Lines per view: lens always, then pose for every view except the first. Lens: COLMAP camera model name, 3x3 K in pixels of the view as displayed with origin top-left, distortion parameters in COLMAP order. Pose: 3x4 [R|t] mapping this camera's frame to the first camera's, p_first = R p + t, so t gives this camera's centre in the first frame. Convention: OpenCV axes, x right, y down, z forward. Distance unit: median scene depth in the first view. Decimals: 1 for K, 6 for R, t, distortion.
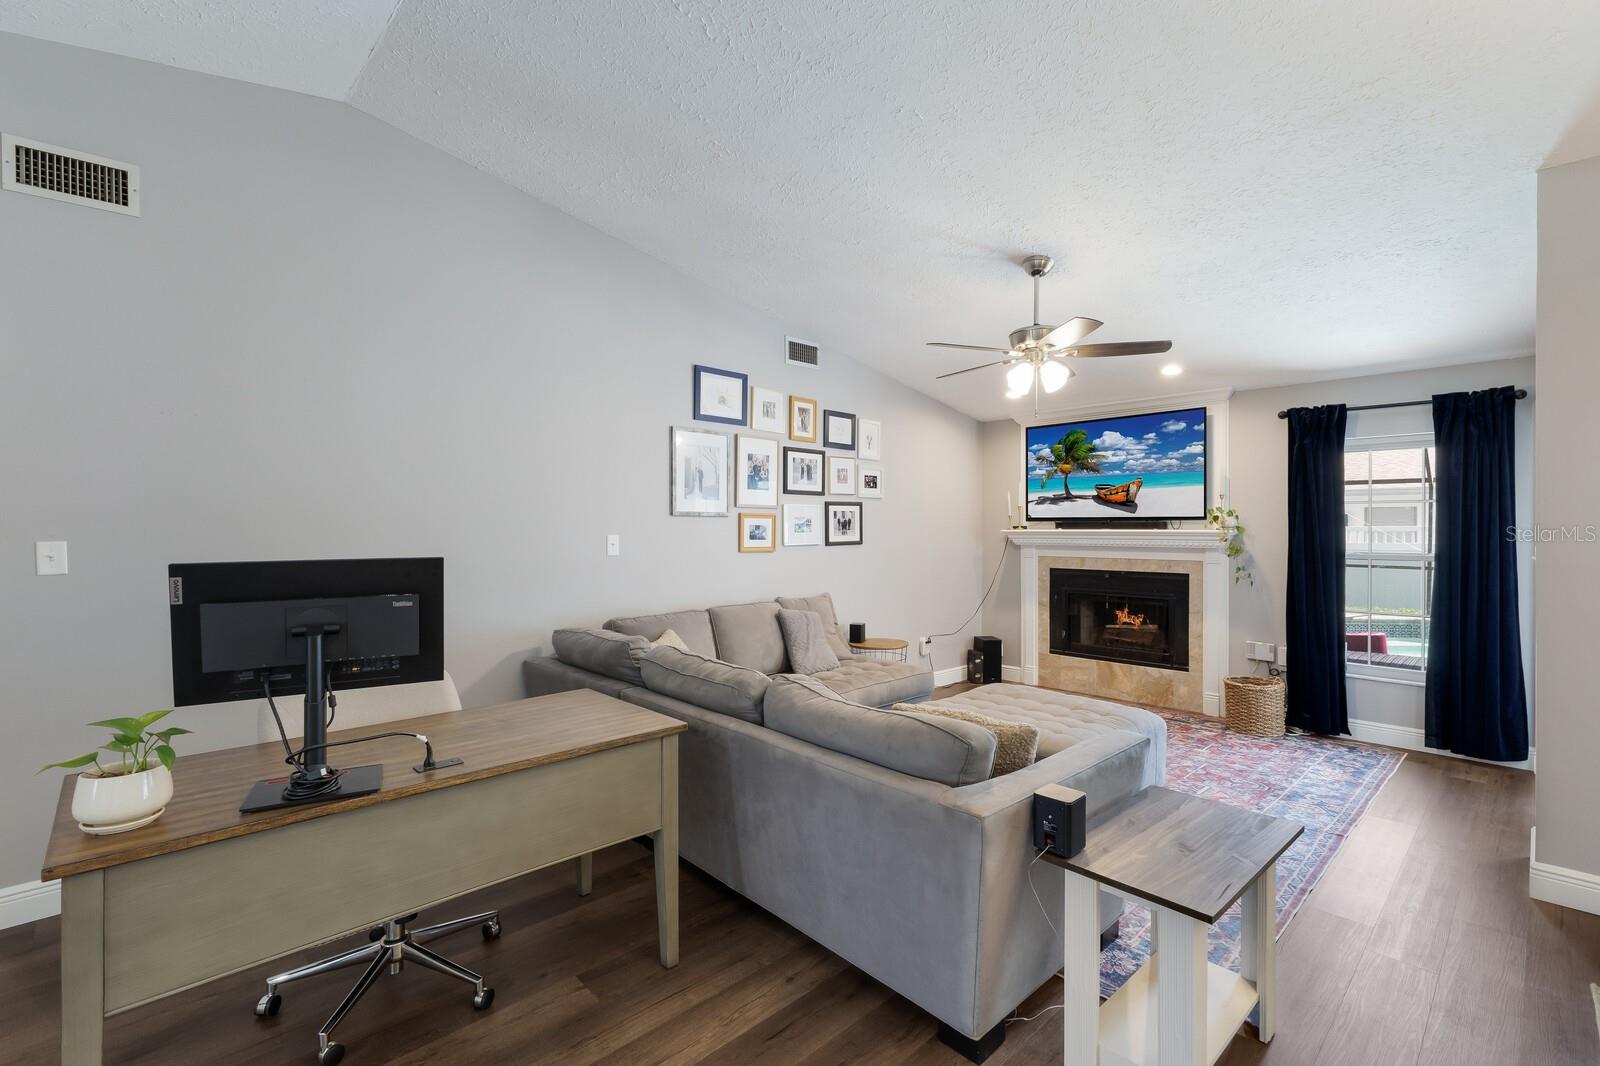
lens RADIAL K [[720.3, 0, 800.2], [0, 720.3, 530.2], [0, 0, 1]] dist [0.004644, -0.000052]
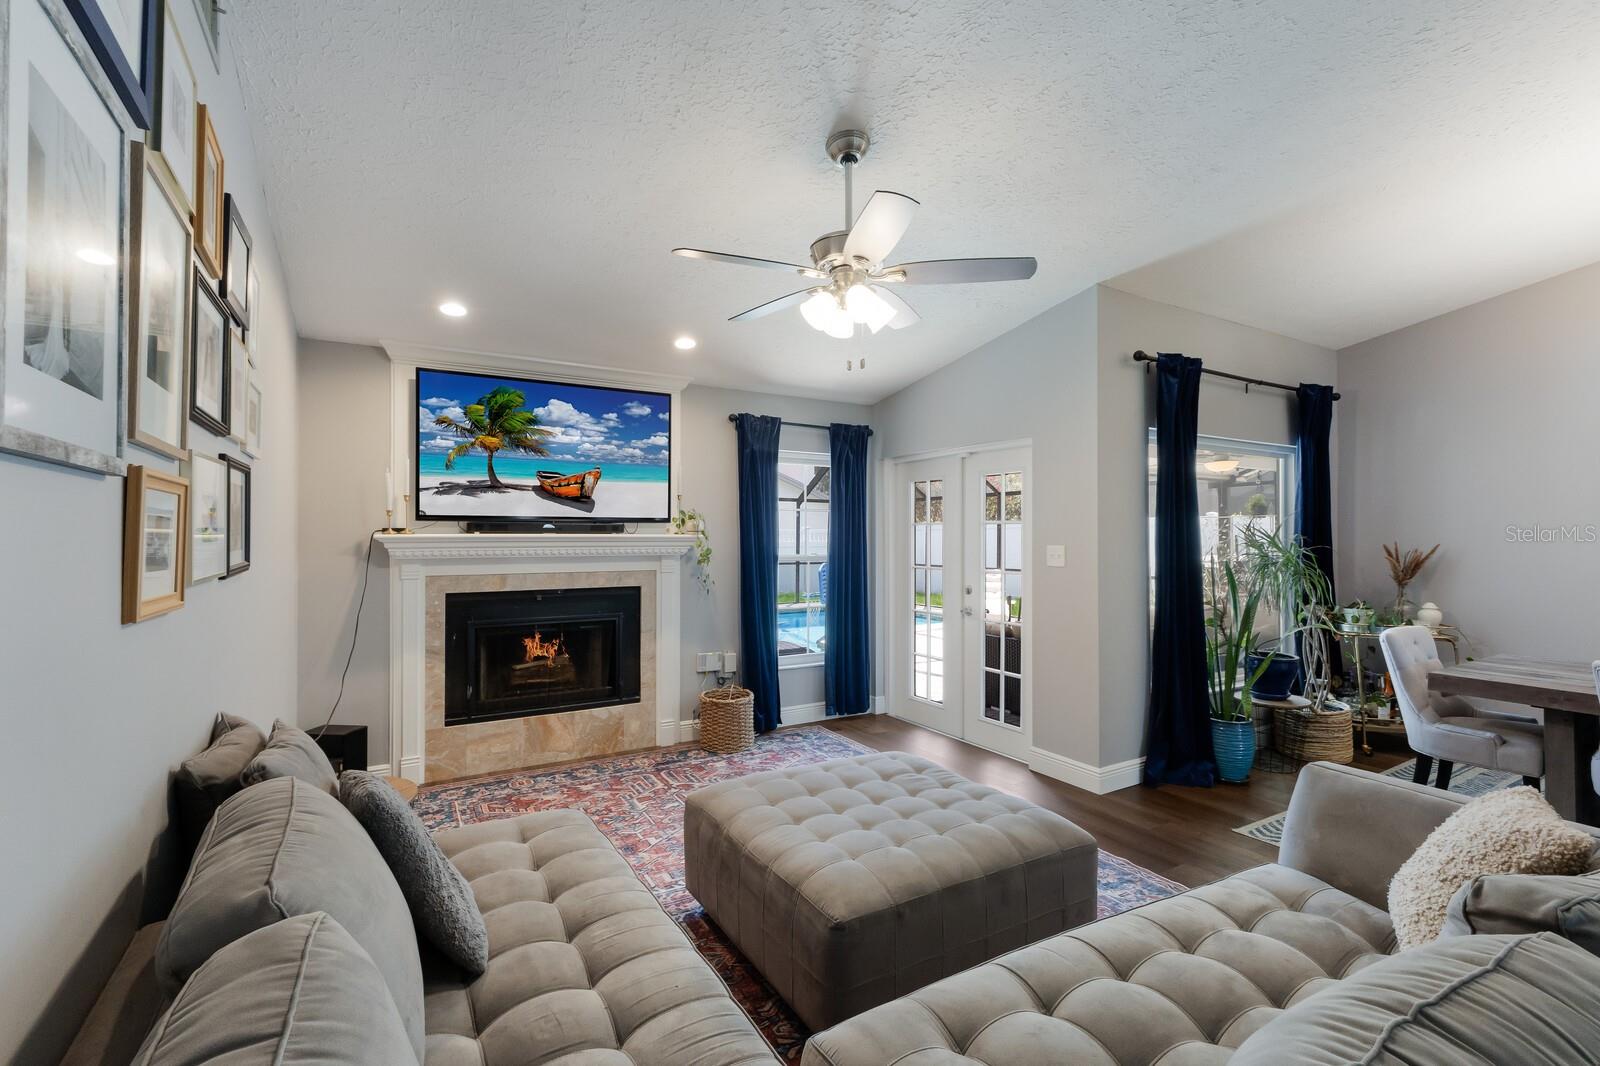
lens RADIAL K [[720.3, 0, 801.4], [0, 720.3, 528.7], [0, 0, 1]] dist [0.004644, -0.000052]
pose [[0.211131, 0.007685, 0.977428, -0.237468], [0.000392, 0.999968, -0.007947, -0.000319], [-0.977458, 0.002061, 0.211121, 0.606463]]
